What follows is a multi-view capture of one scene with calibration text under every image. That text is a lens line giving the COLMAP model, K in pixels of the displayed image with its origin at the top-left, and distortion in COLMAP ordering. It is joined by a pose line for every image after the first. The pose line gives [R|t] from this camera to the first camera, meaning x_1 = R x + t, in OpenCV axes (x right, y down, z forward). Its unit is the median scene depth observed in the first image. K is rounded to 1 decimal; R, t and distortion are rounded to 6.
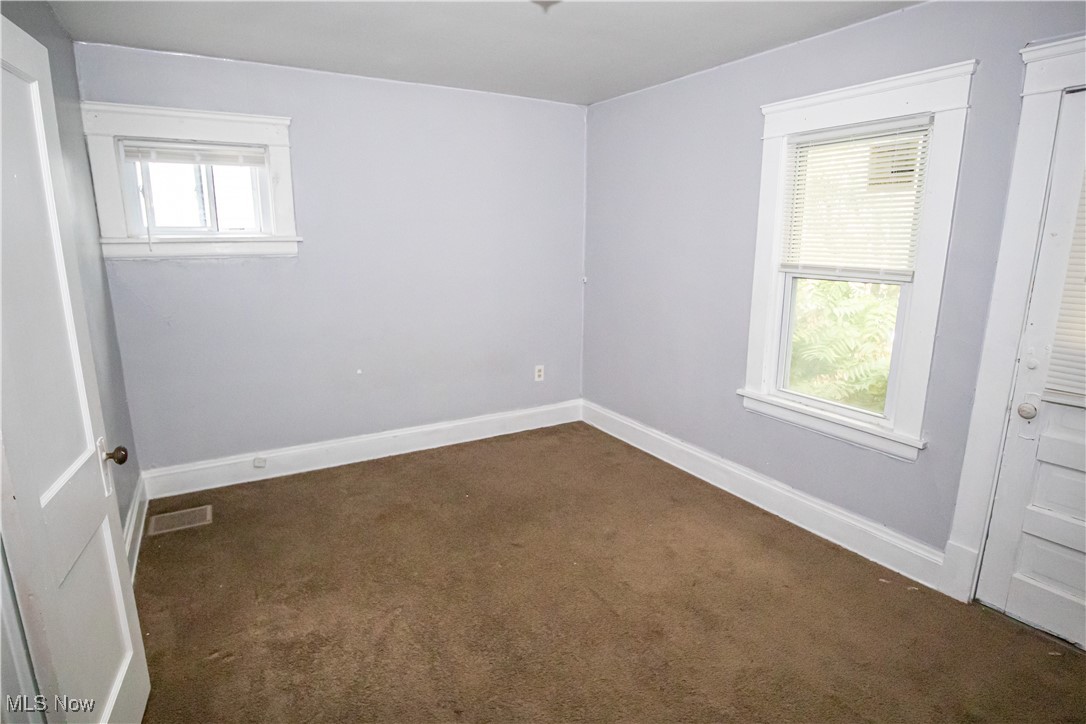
lens RADIAL K [[583.8, 0, 563.4], [0, 583.8, 351.1], [0, 0, 1]] dist [-0.001411, 0.000884]
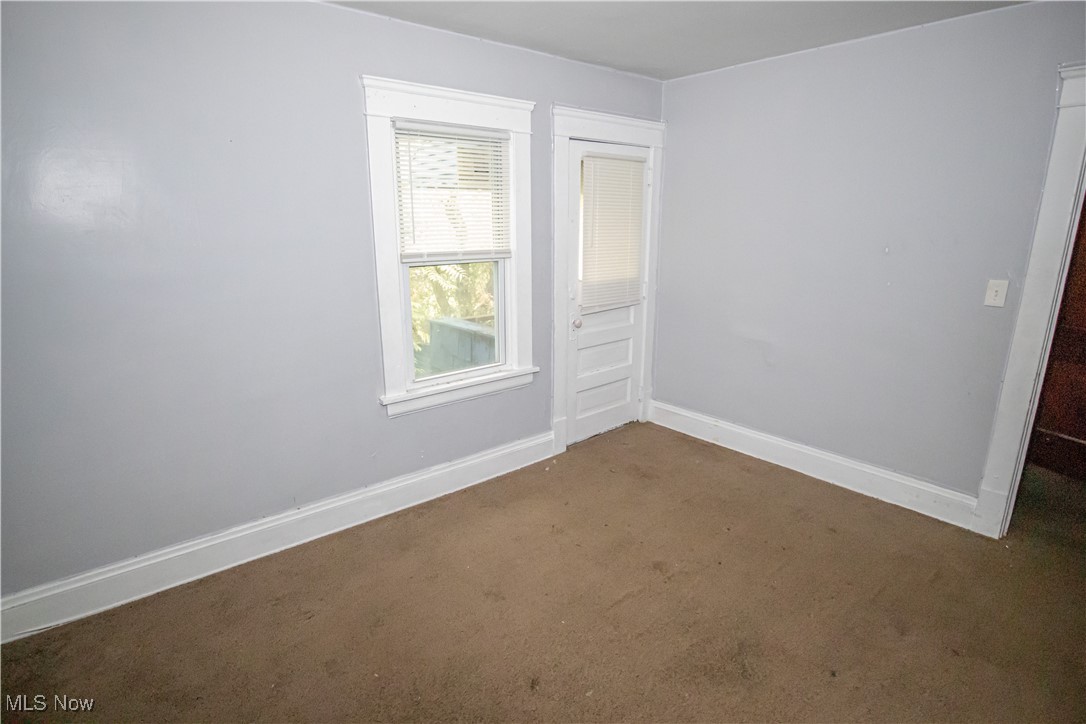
lens RADIAL K [[552.0, 0, 543.0], [0, 552.0, 362.0], [0, 0, 1]] dist [-0.033474, 0.001203]
pose [[-0.125978, -0.247073, 0.960773, -0.606245], [0.202814, 0.941618, 0.268740, -0.191278], [-0.971080, 0.228714, -0.068513, 0.939153]]
